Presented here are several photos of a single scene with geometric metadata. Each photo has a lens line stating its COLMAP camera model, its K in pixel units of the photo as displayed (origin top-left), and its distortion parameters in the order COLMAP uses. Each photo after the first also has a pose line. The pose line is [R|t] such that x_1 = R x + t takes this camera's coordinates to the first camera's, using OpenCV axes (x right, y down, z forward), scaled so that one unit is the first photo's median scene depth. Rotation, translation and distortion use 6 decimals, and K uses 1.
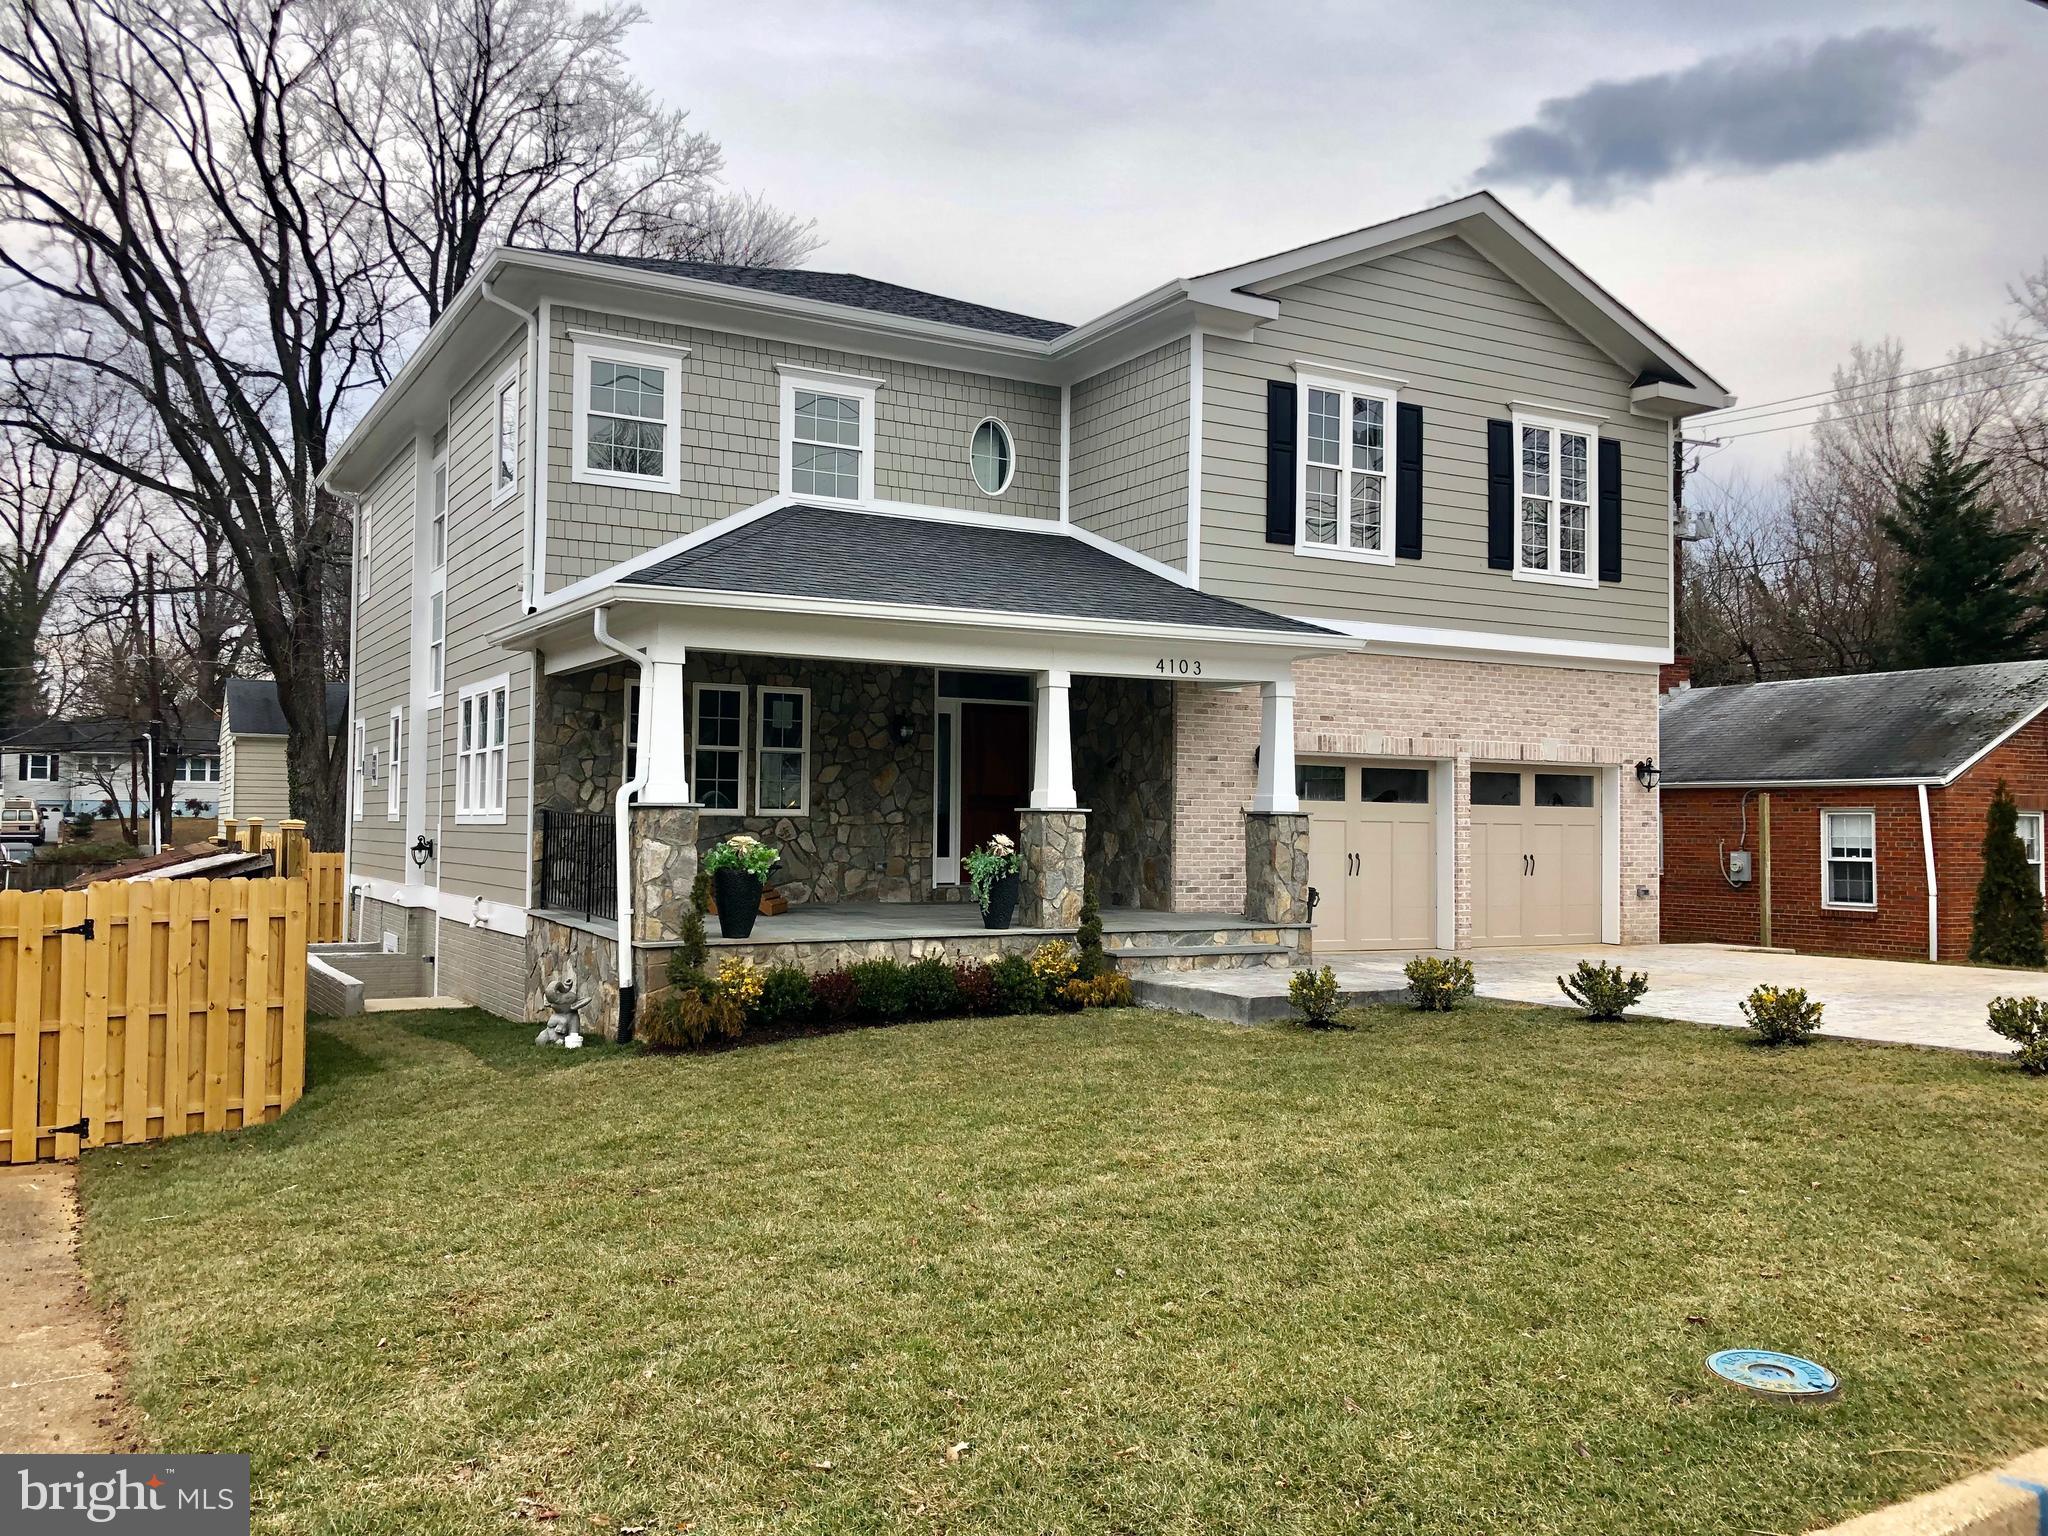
lens RADIAL K [[1673.0, 0, 1024.0], [0, 1673.0, 768.0], [0, 0, 1]] dist [0.107466, -0.166206]
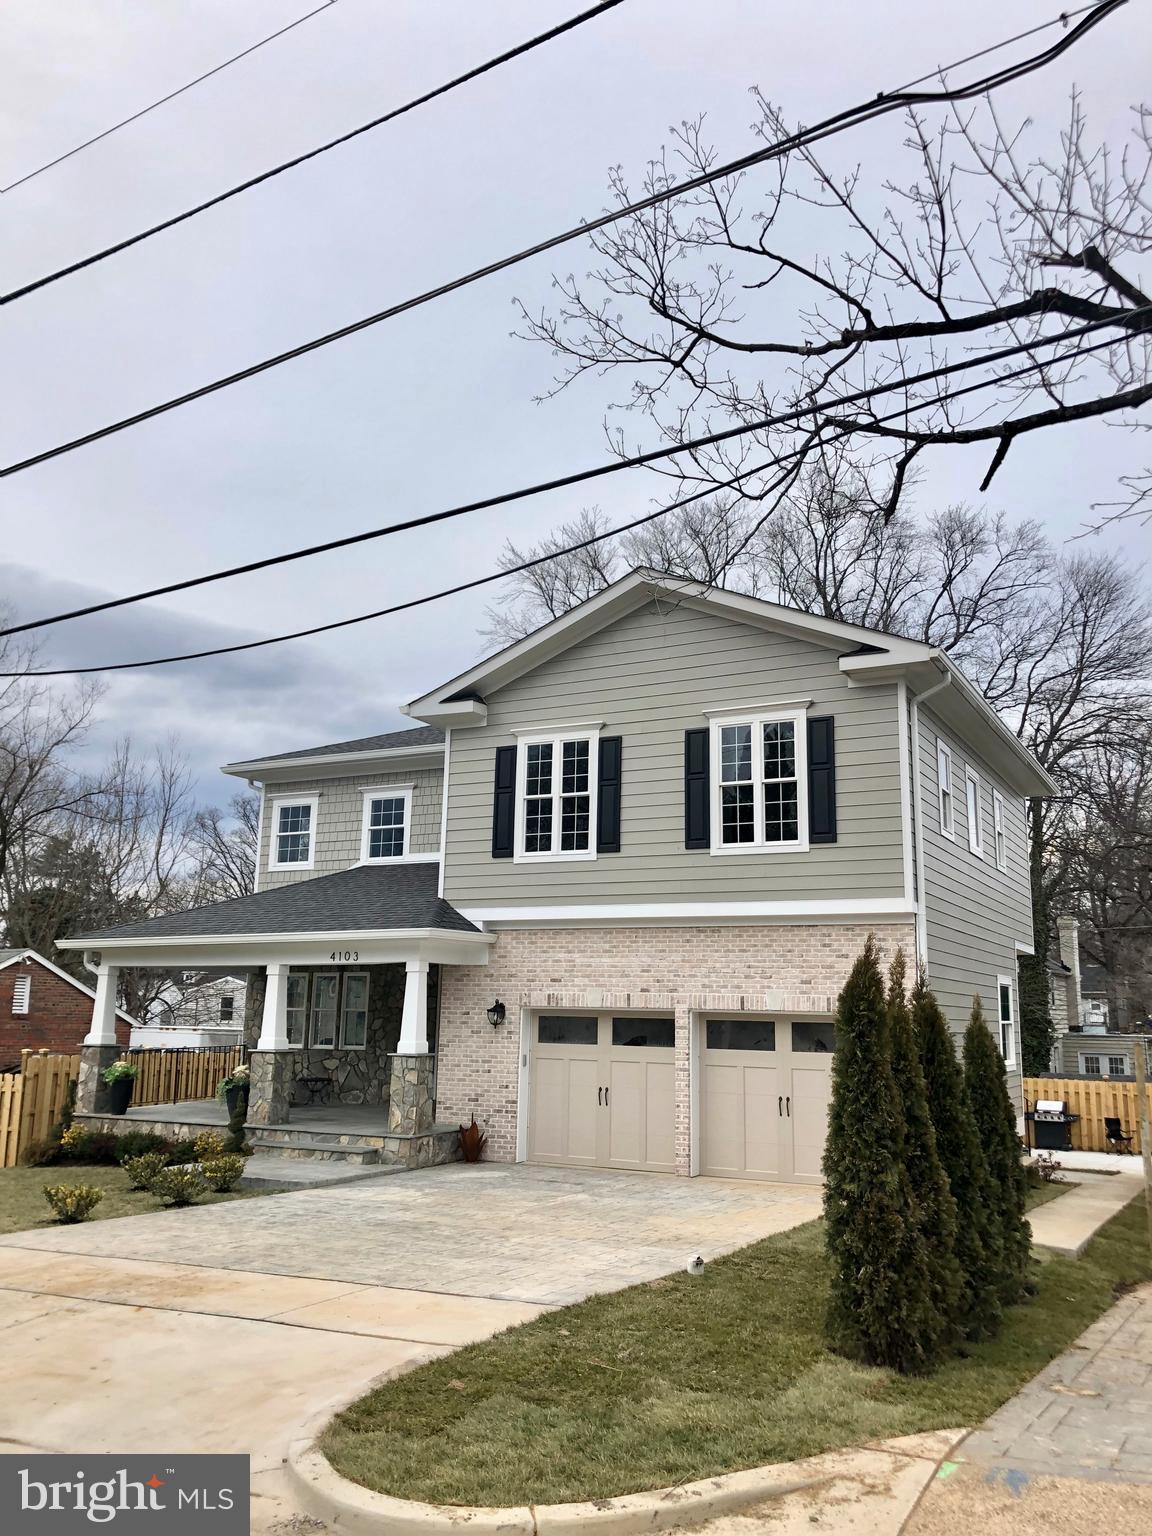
lens RADIAL K [[1256.9, 0, 594.5], [0, 1256.9, 767.0], [0, 0, 1]] dist [0.093229, -0.177293]
pose [[0.545304, -0.165600, -0.821717, 1.045371], [0.016328, 0.982204, -0.187108, -0.008327], [0.838079, 0.088614, 0.538304, 0.470111]]
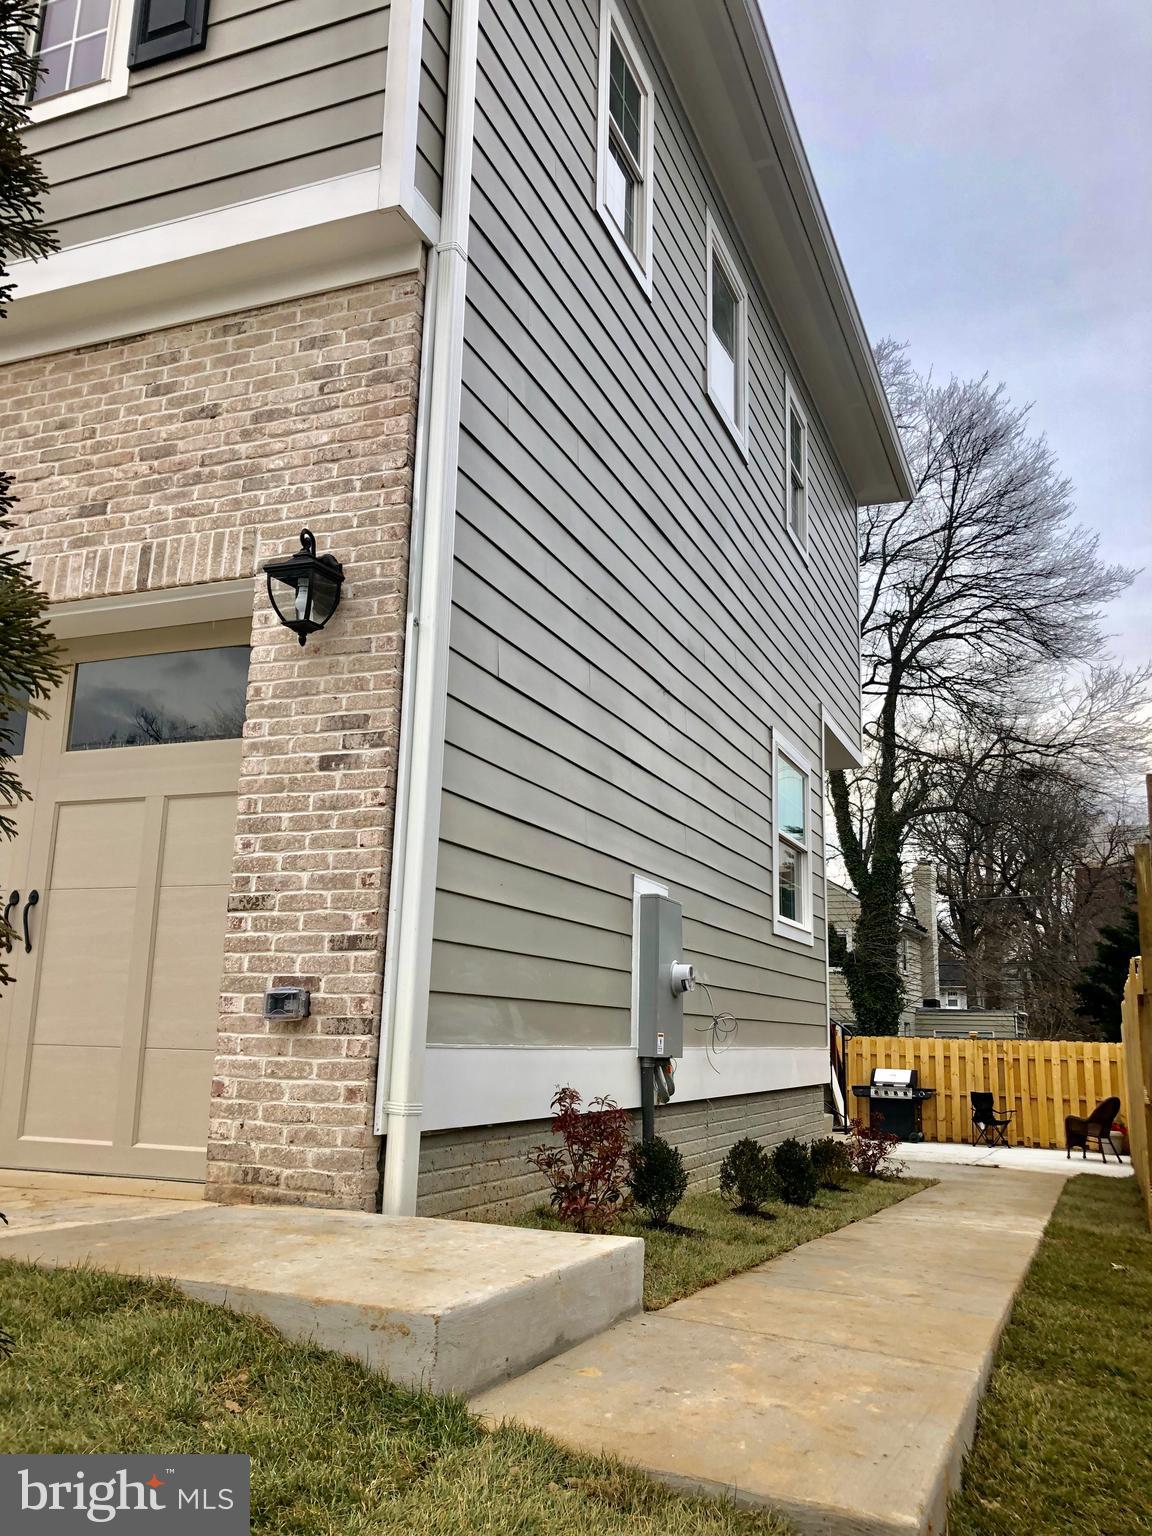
lens RADIAL K [[1273.2, 0, 583.0], [0, 1273.2, 769.2], [0, 0, 1]] dist [0.000050, -0.011380]
pose [[0.622190, -0.157143, -0.766933, 0.638721], [0.007118, 0.980742, -0.195177, 0.084015], [0.782834, 0.115978, 0.611326, 1.005541]]
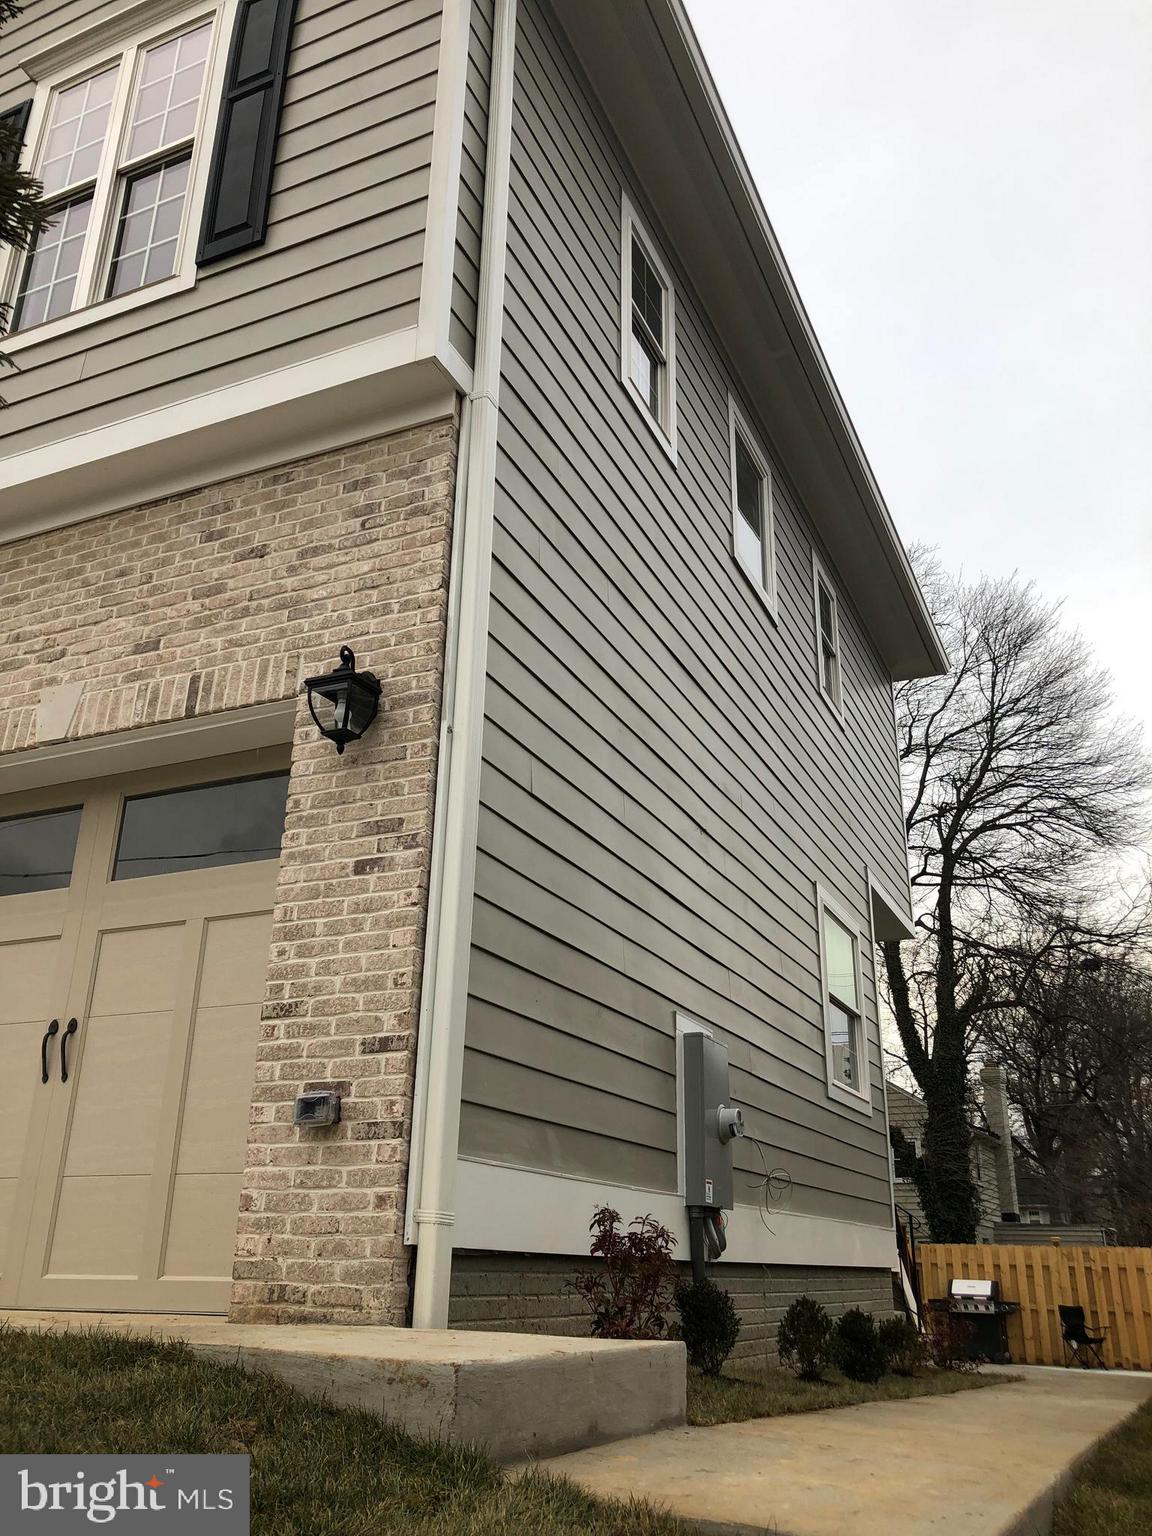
lens RADIAL K [[1272.4, 0, 574.3], [0, 1272.4, 750.6], [0, 0, 1]] dist [-0.000774, 0.014325]
pose [[0.582515, -0.307032, -0.752601, 0.638281], [0.013928, 0.929548, -0.368439, 0.104394], [0.812700, 0.204139, 0.545752, 1.009946]]
